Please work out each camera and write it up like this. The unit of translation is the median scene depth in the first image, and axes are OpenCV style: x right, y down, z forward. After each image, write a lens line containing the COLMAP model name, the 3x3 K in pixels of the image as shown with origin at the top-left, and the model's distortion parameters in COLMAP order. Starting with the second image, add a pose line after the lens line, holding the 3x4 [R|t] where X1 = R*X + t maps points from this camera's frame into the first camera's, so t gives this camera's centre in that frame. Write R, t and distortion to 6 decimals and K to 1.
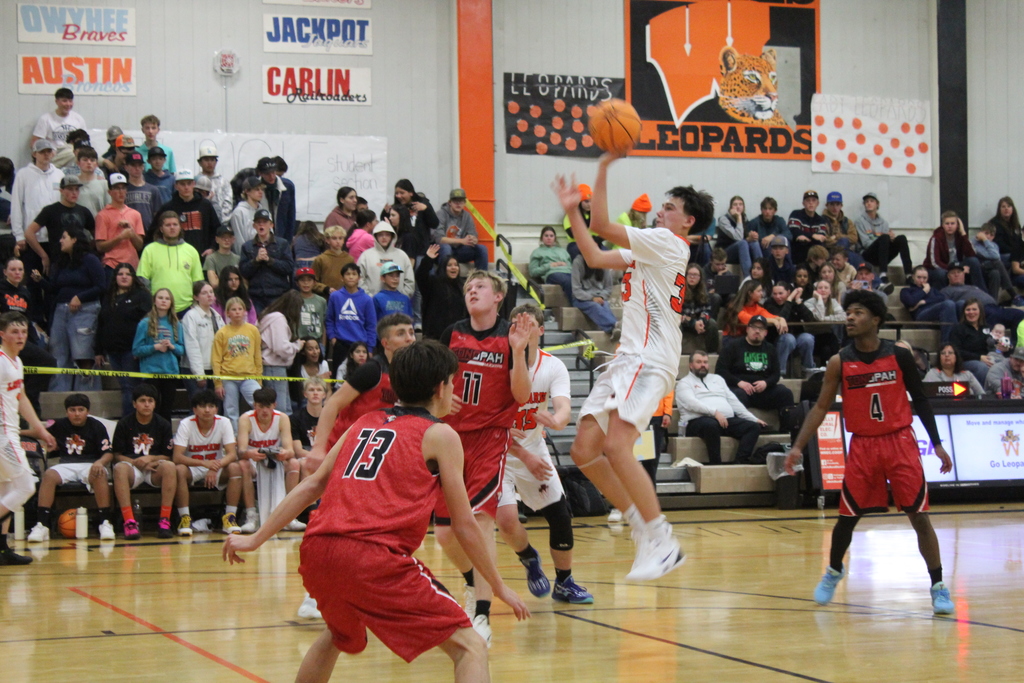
lens RADIAL K [[2297.1, 0, 511.8], [0, 2297.1, 310.5], [0, 0, 1]] dist [0.013880, 0.461412]
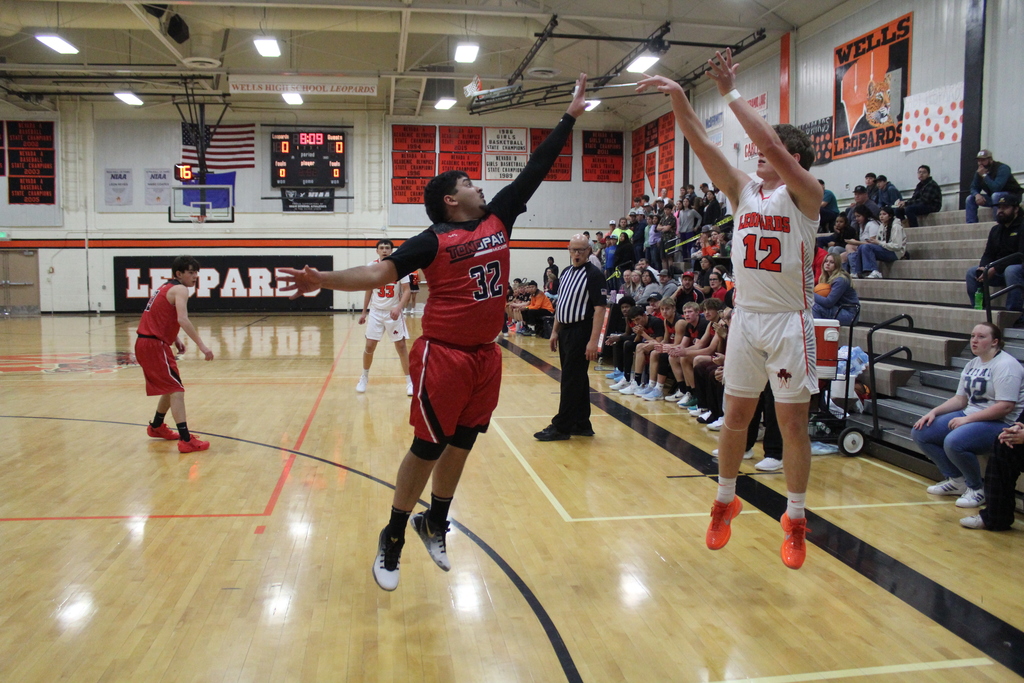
lens RADIAL K [[849.4, 0, 506.0], [0, 849.4, 330.8], [0, 0, 1]] dist [-0.162136, 0.148444]
pose [[-0.217951, 0.085259, -0.972228, 0.725898], [0.020226, 0.996358, 0.082841, 0.004164], [0.975750, -0.001609, -0.218882, 0.902019]]
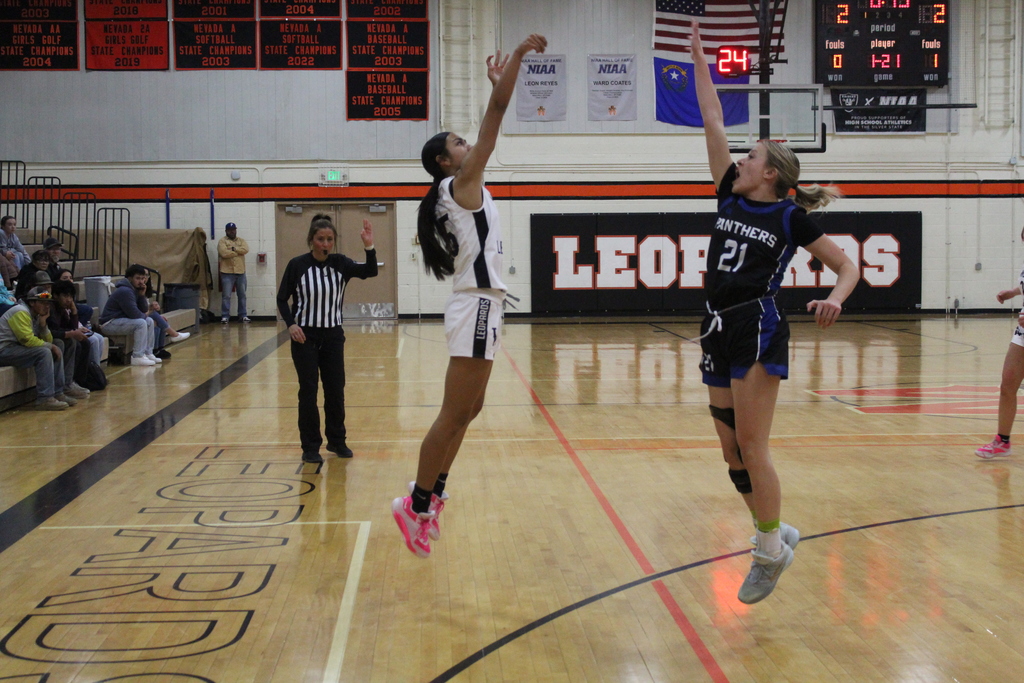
lens RADIAL K [[1581.8, 0, 513.1], [0, 1581.8, 330.5], [0, 0, 1]] dist [-0.033867, 0.135225]
pose [[-0.310255, 0.073458, -0.947811, 0.870630], [0.030696, 0.997264, 0.067243, -0.007128], [0.950158, -0.008231, -0.311661, 0.513541]]
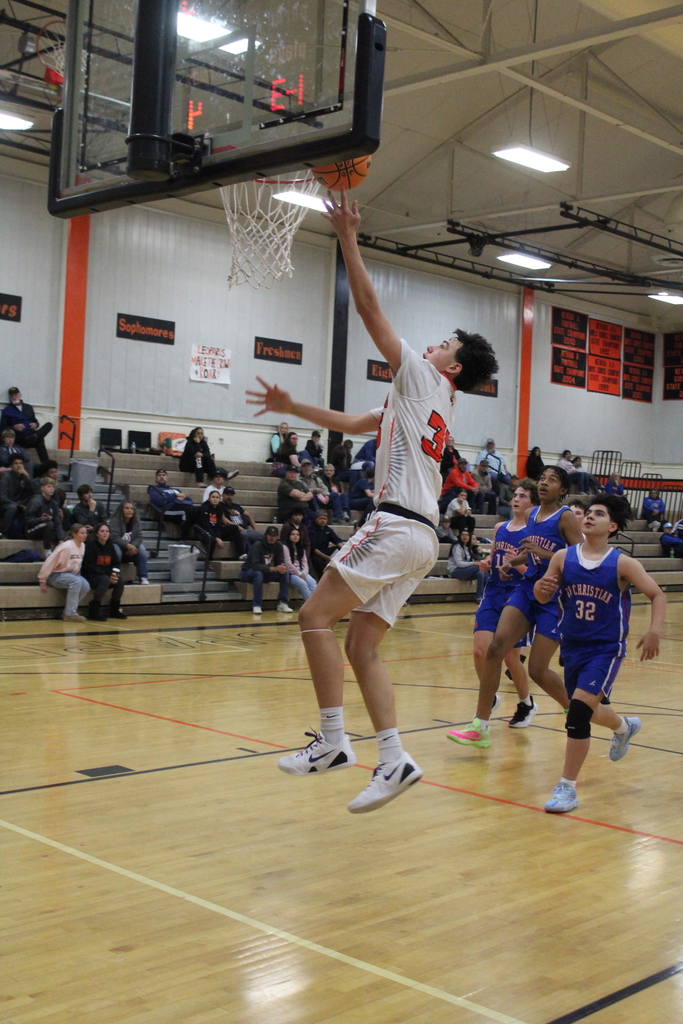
lens RADIAL K [[1285.1, 0, 344.0], [0, 1285.1, 495.2], [0, 0, 1]] dist [-0.073997, 0.095136]
pose [[-0.906450, -0.030587, -0.421204, 0.760721], [-0.026880, 0.999530, -0.014737, -0.001466], [0.421457, -0.002037, -0.906846, 0.867380]]
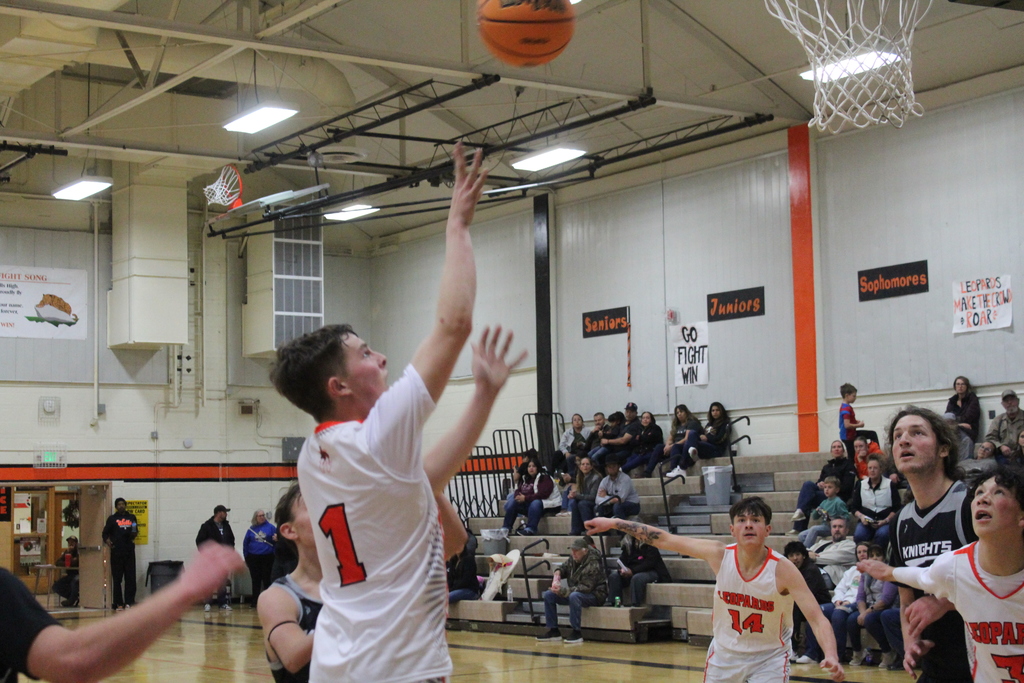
lens RADIAL K [[1807.7, 0, 514.2], [0, 1807.7, 336.9], [0, 0, 1]] dist [0.005538, 0.064327]
pose [[-0.231948, 0.107045, 0.966820, -0.282515], [0.005093, 0.994046, -0.108838, 0.004997], [-0.972715, -0.020321, -0.231112, 0.444955]]
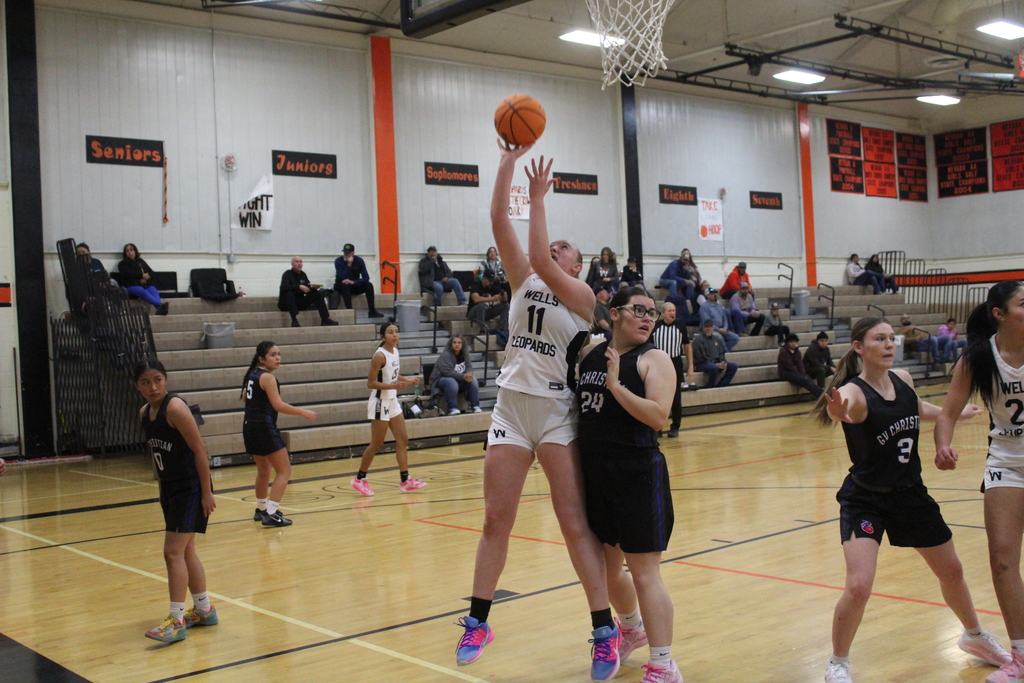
lens RADIAL K [[1177.3, 0, 511.3], [0, 1177.3, 326.7], [0, 0, 1]] dist [-0.103828, 0.152898]
pose [[-0.941814, 0.051606, -0.332150, 0.766650], [0.059963, 0.998089, -0.014954, 0.001525], [0.330743, -0.034001, -0.943108, 0.835231]]
